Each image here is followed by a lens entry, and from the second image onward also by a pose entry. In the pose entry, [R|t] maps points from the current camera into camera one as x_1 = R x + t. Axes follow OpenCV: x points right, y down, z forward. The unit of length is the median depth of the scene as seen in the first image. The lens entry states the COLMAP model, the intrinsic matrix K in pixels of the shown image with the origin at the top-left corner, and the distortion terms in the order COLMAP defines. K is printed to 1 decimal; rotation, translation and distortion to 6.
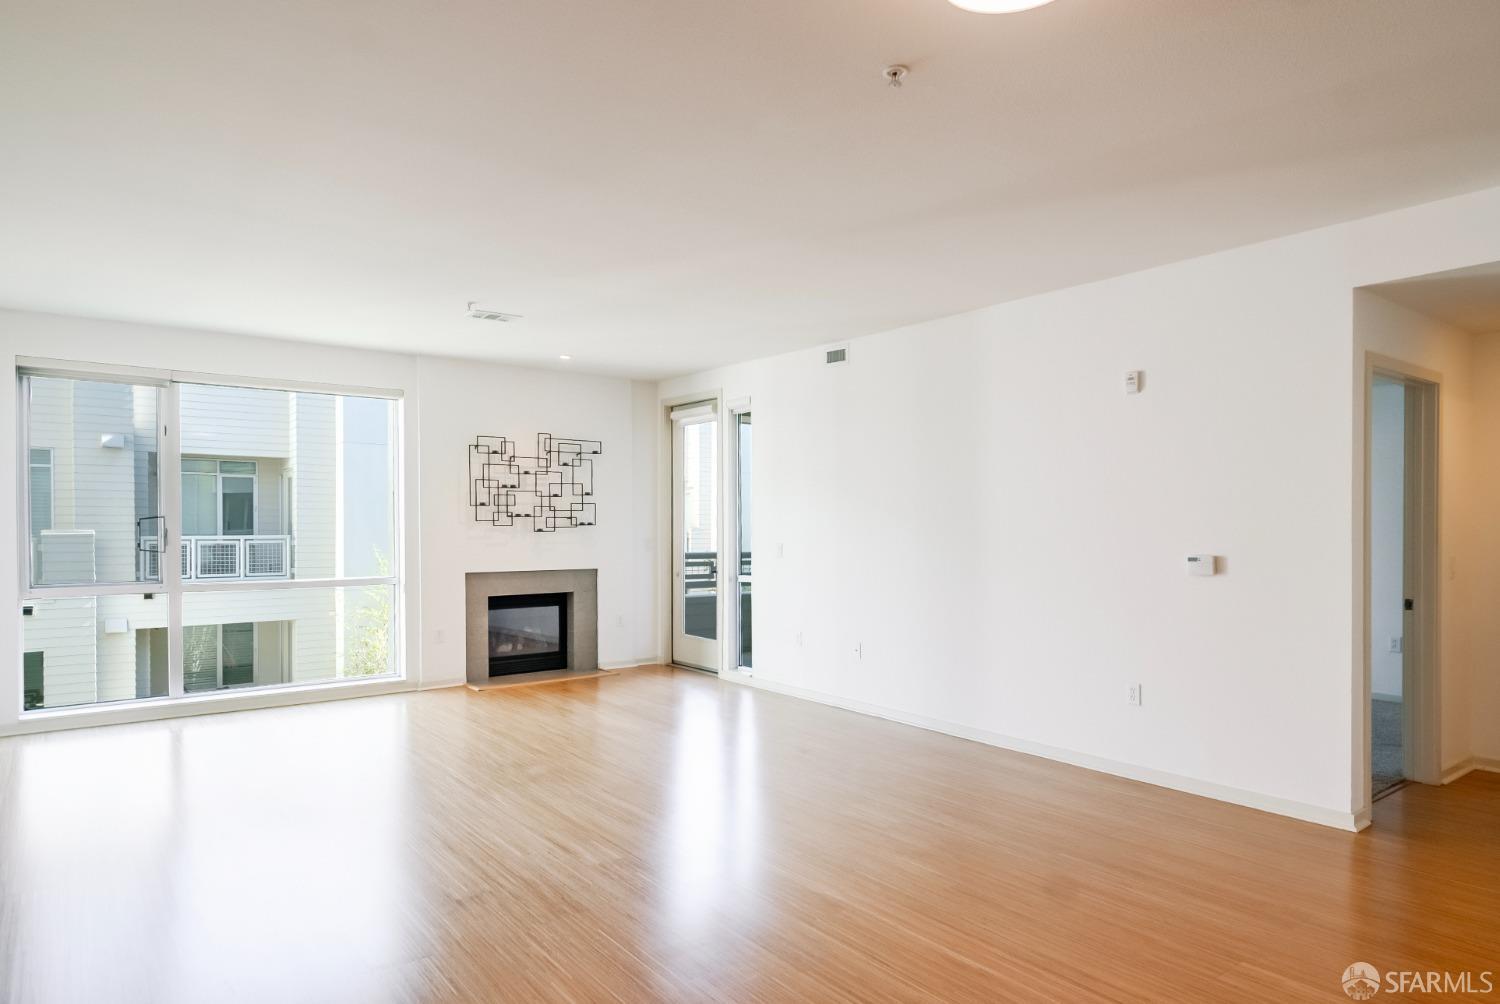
lens RADIAL K [[882.4, 0, 751.4], [0, 882.4, 530.2], [0, 0, 1]] dist [0.002502, 0.000196]
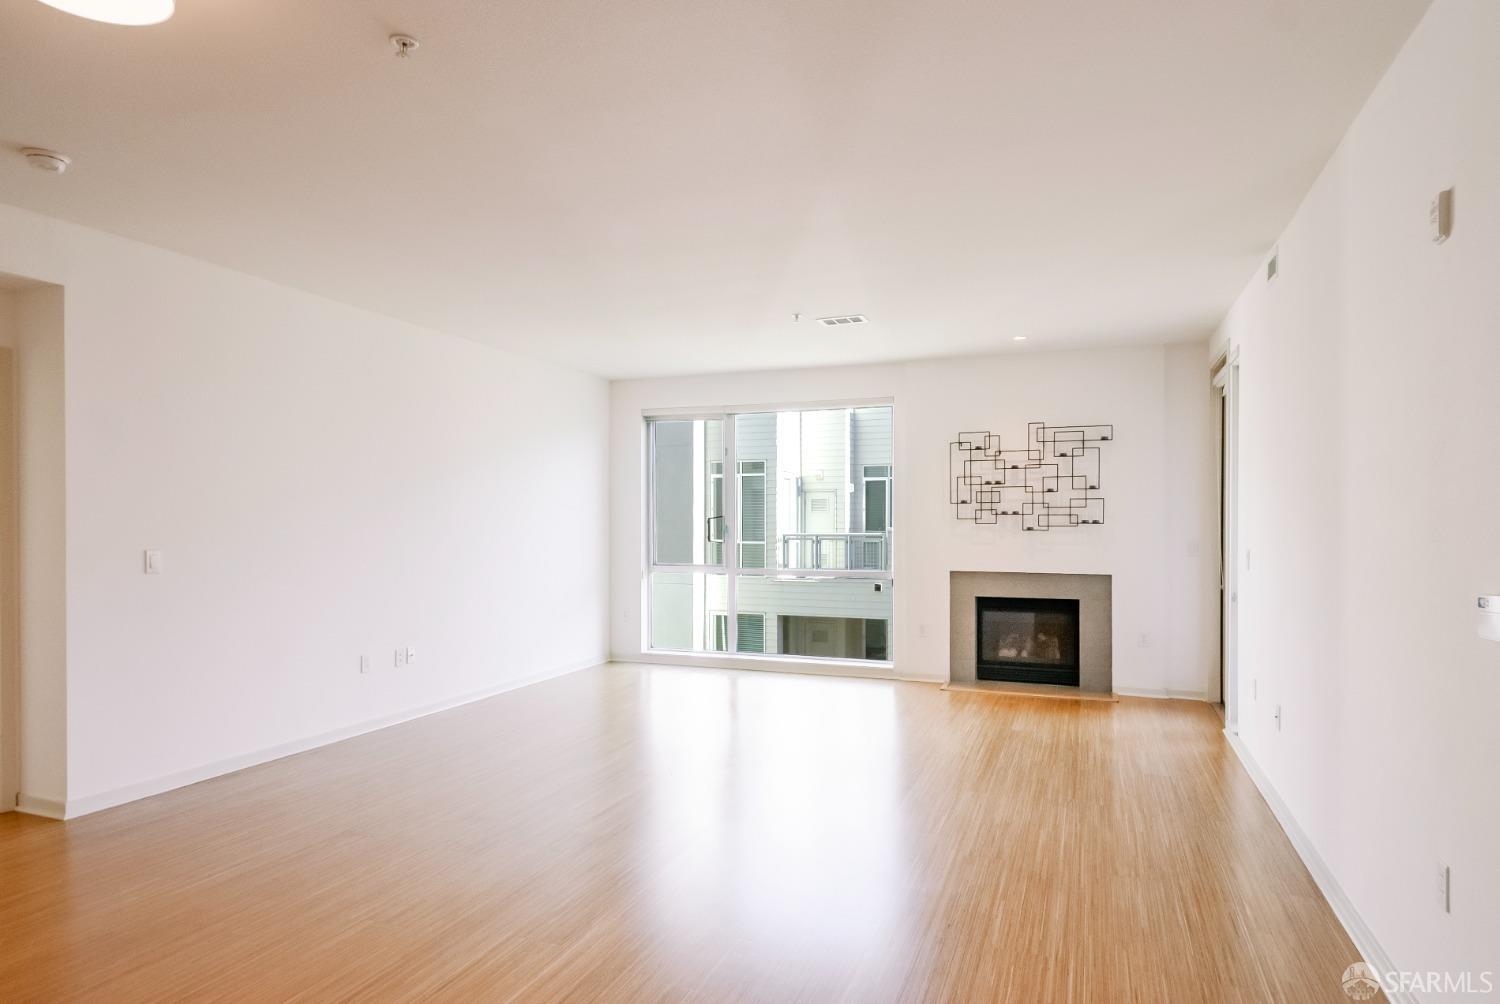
lens RADIAL K [[882.4, 0, 751.4], [0, 882.4, 530.2], [0, 0, 1]] dist [0.002502, 0.000196]
pose [[0.512770, 0.010337, -0.858464, 0.406835], [-0.005314, 0.999947, 0.008866, -0.005419], [0.858509, 0.000016, 0.512798, 0.286235]]
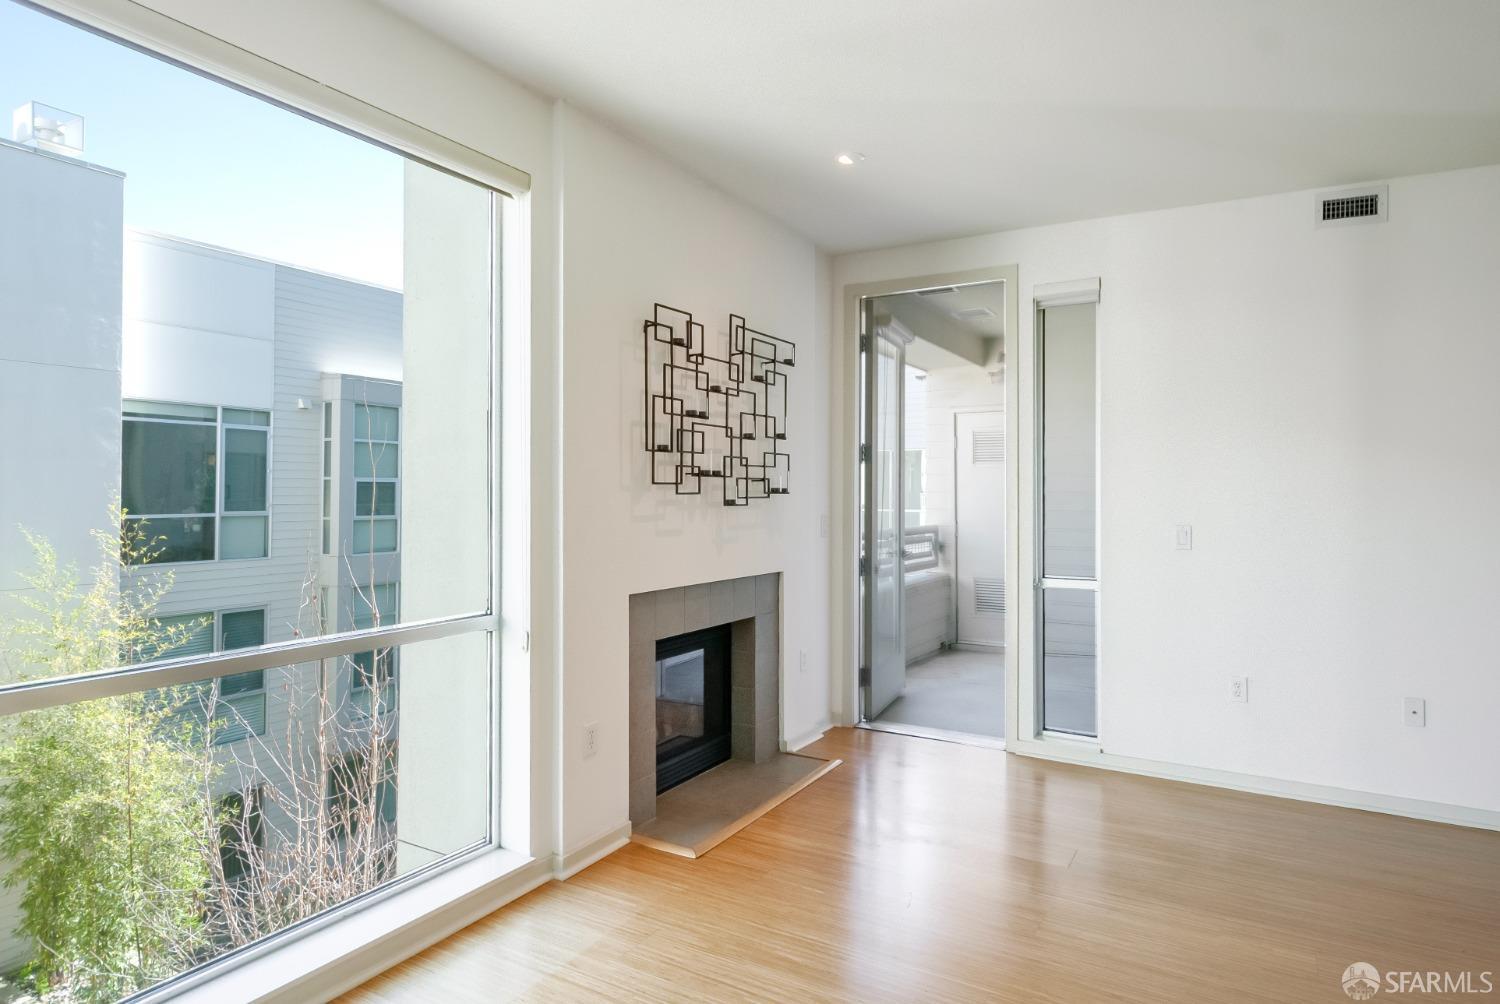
lens RADIAL K [[848.1, 0, 774.9], [0, 848.1, 487.6], [0, 0, 1]] dist [-0.000028, -0.000061]
pose [[0.928199, 0.005857, 0.372039, -0.407629], [-0.001804, 0.999935, -0.011242, -0.003401], [-0.372081, 0.009763, 0.928149, 0.540750]]
